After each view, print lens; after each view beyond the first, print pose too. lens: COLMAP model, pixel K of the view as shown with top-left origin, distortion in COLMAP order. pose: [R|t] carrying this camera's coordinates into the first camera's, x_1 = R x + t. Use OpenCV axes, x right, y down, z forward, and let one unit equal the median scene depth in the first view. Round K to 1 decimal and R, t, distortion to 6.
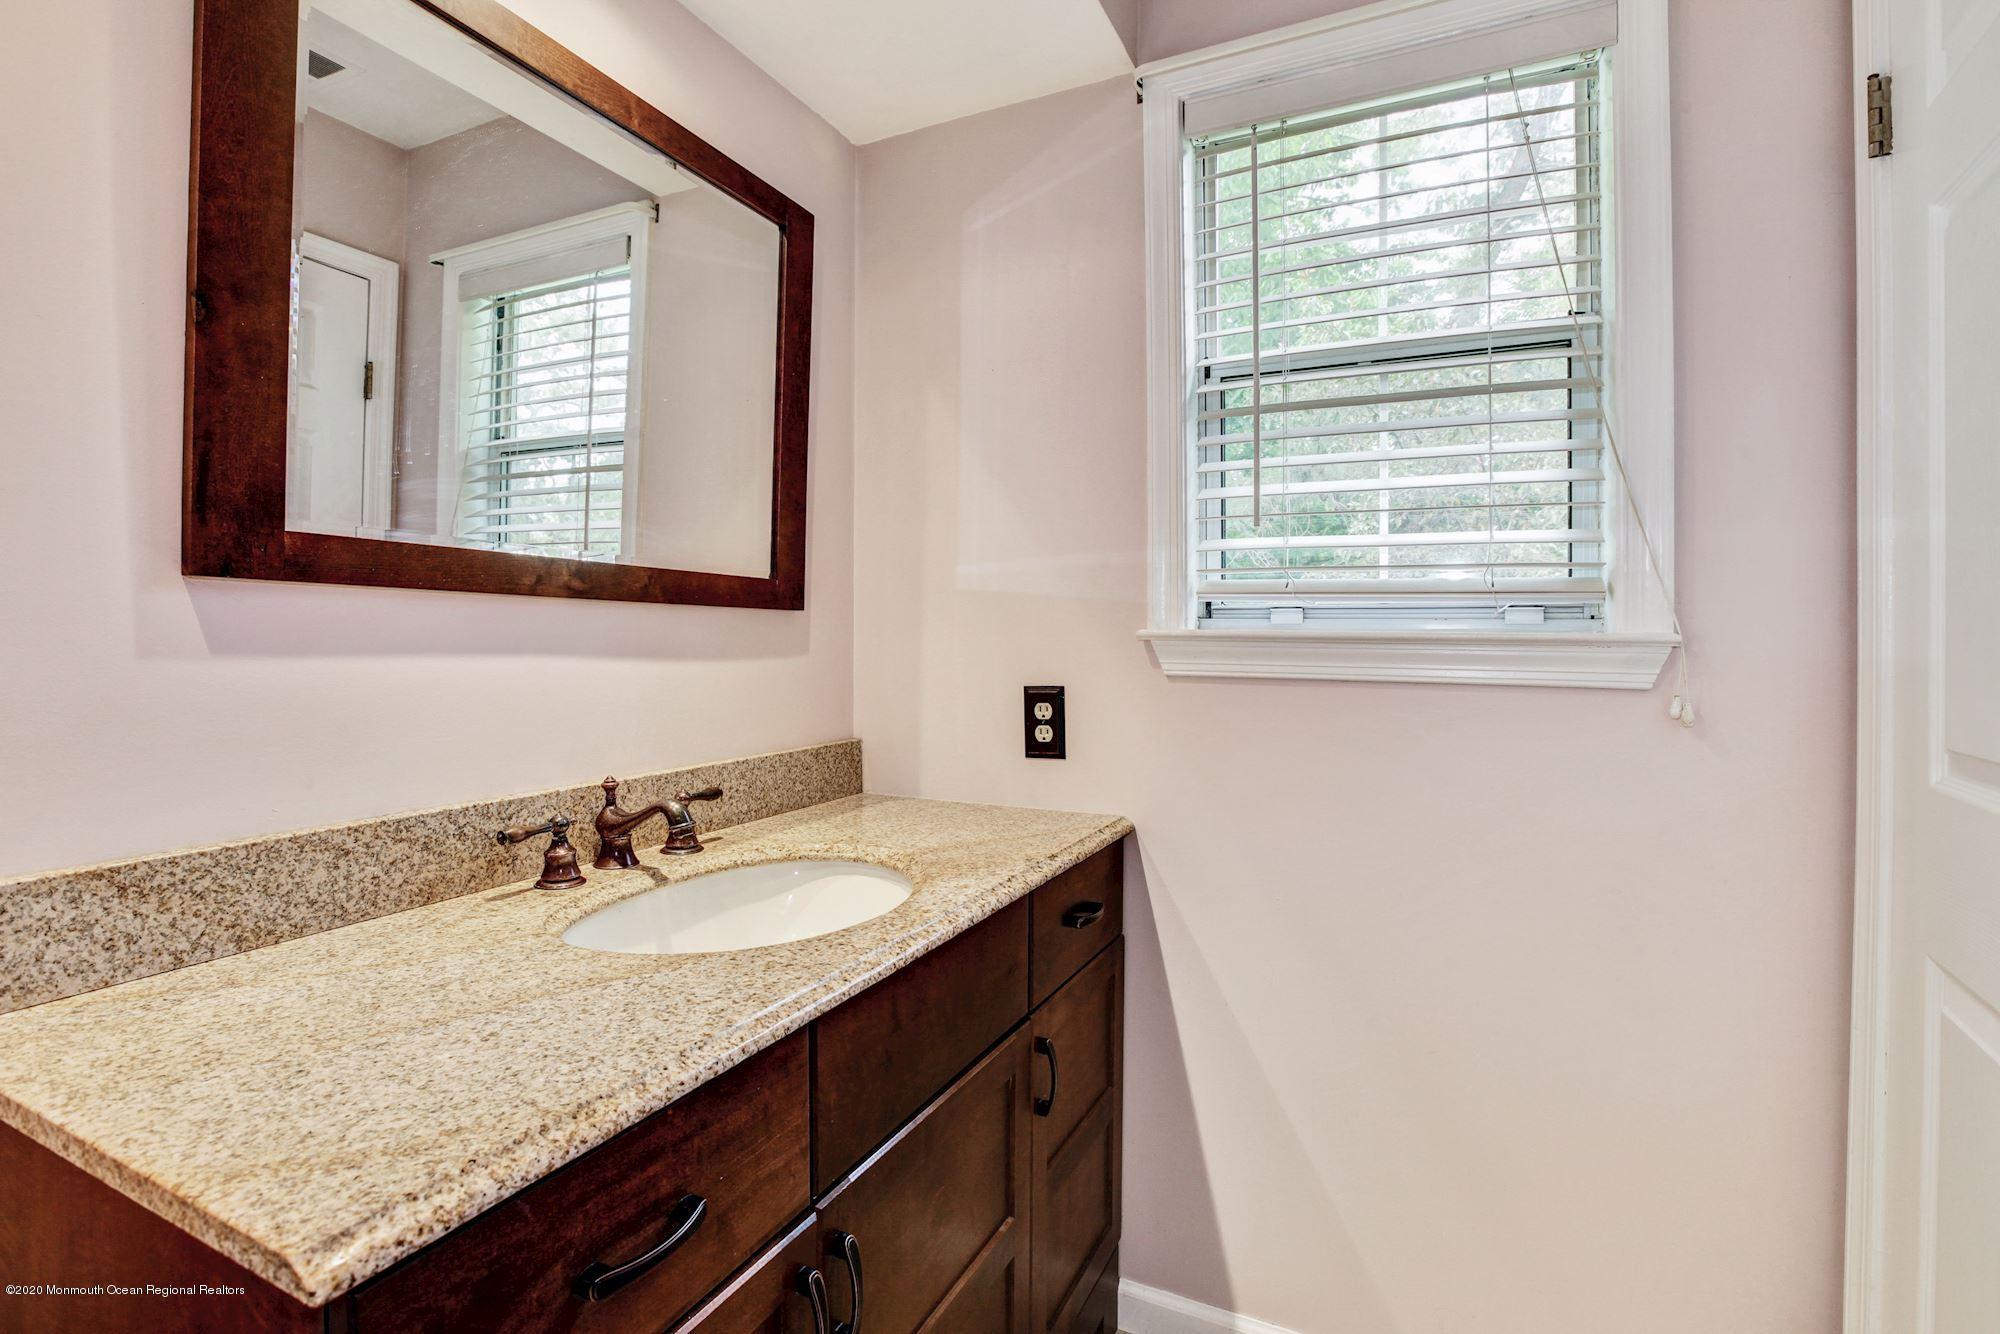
lens RADIAL K [[893.6, 0, 997.4], [0, 893.6, 646.0], [0, 0, 1]] dist [-0.002102, -0.000025]
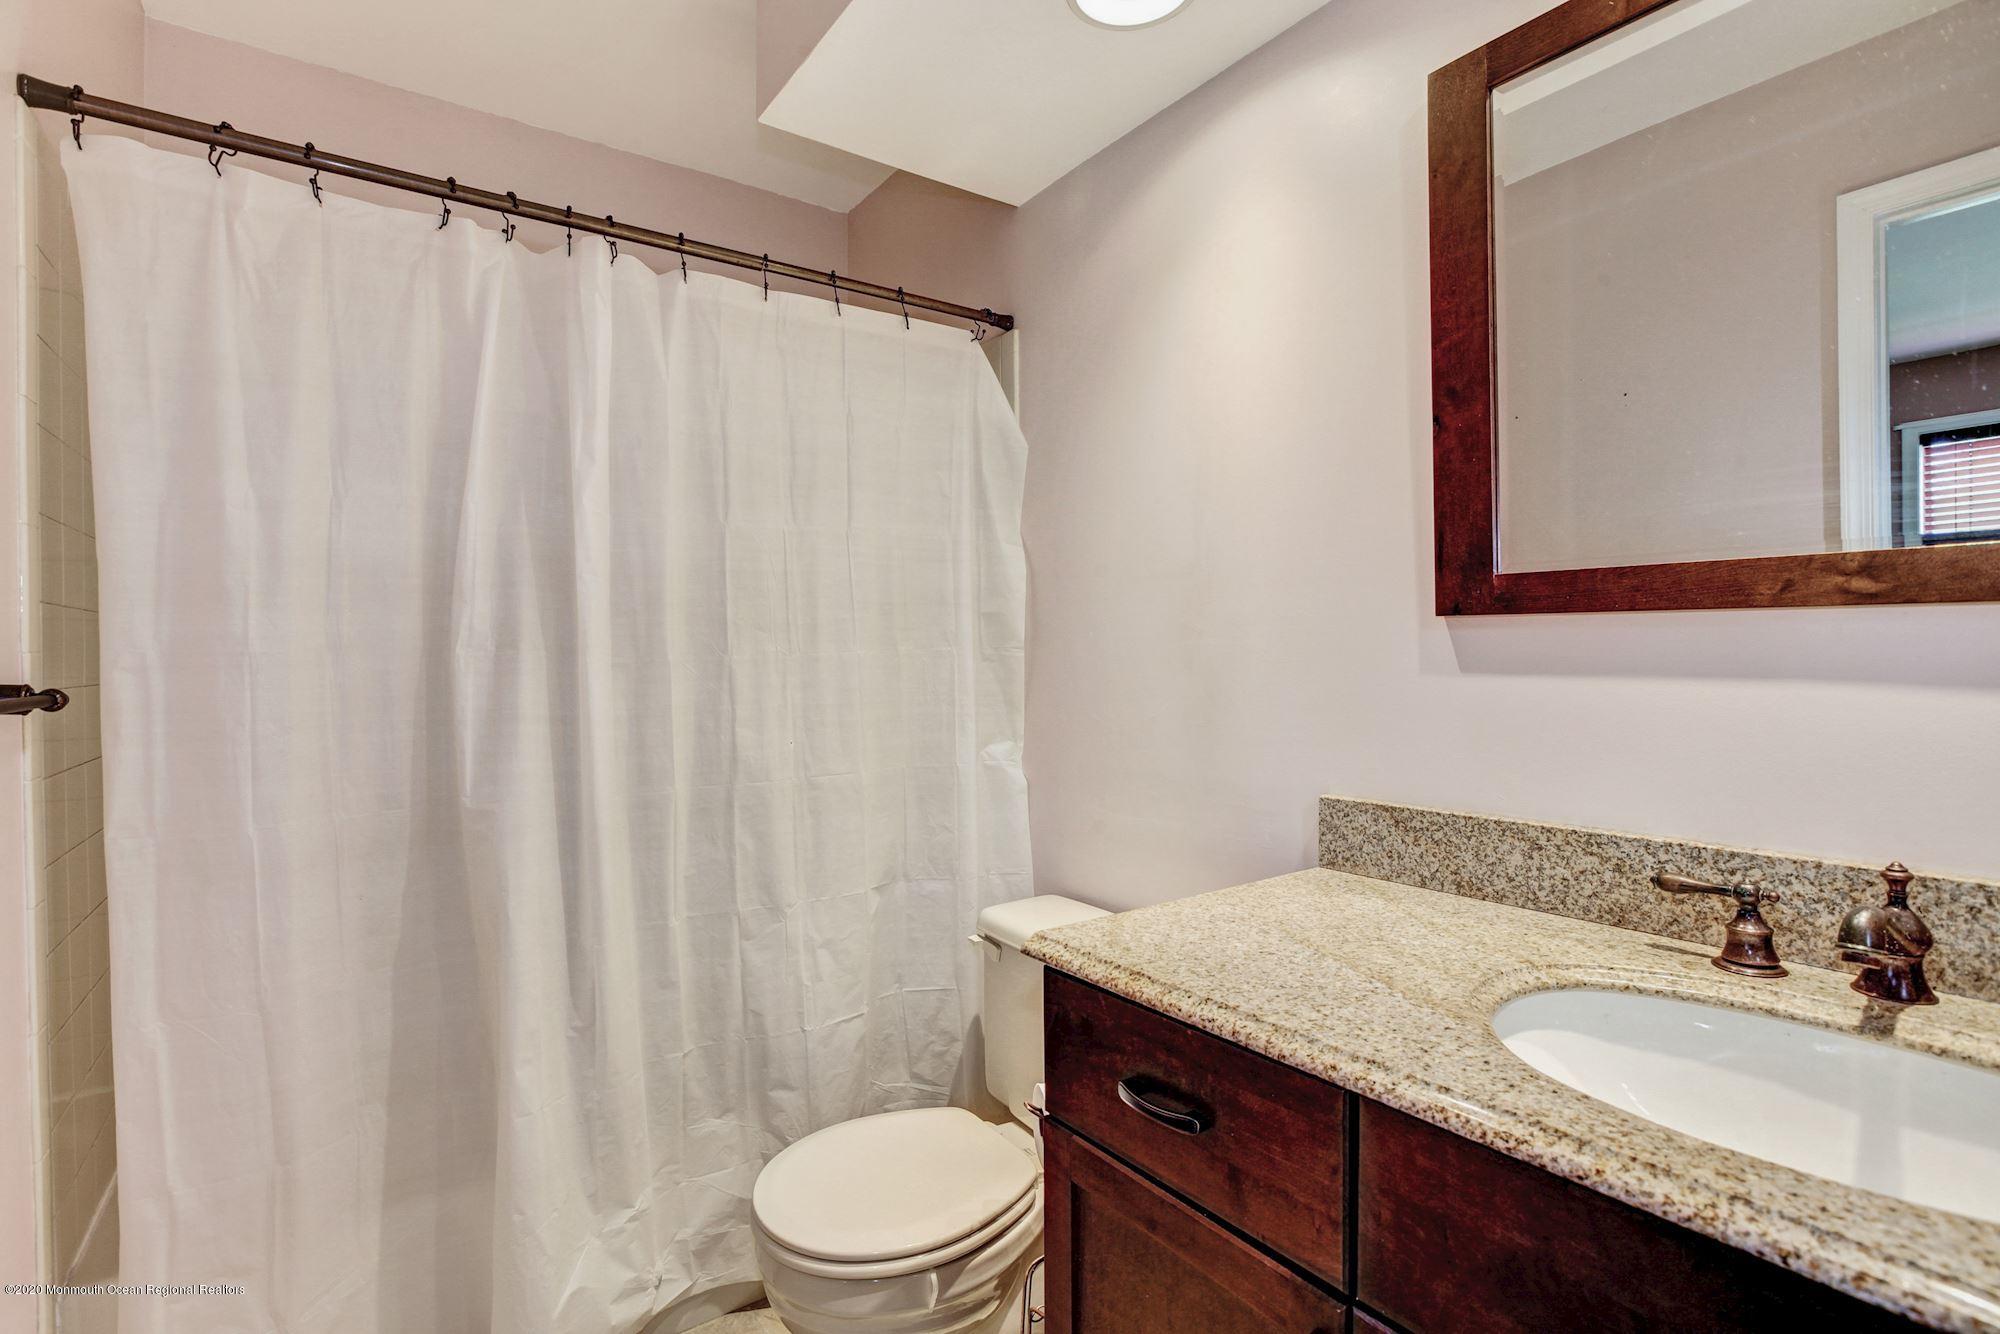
lens RADIAL K [[935.2, 0, 992.3], [0, 935.2, 660.4], [0, 0, 1]] dist [-0.049695, 0.017470]
pose [[-0.447955, 0.003550, -0.894049, 0.660454], [-0.003555, 0.999977, 0.005751, -0.012941], [0.894049, 0.005754, -0.447932, 0.934377]]
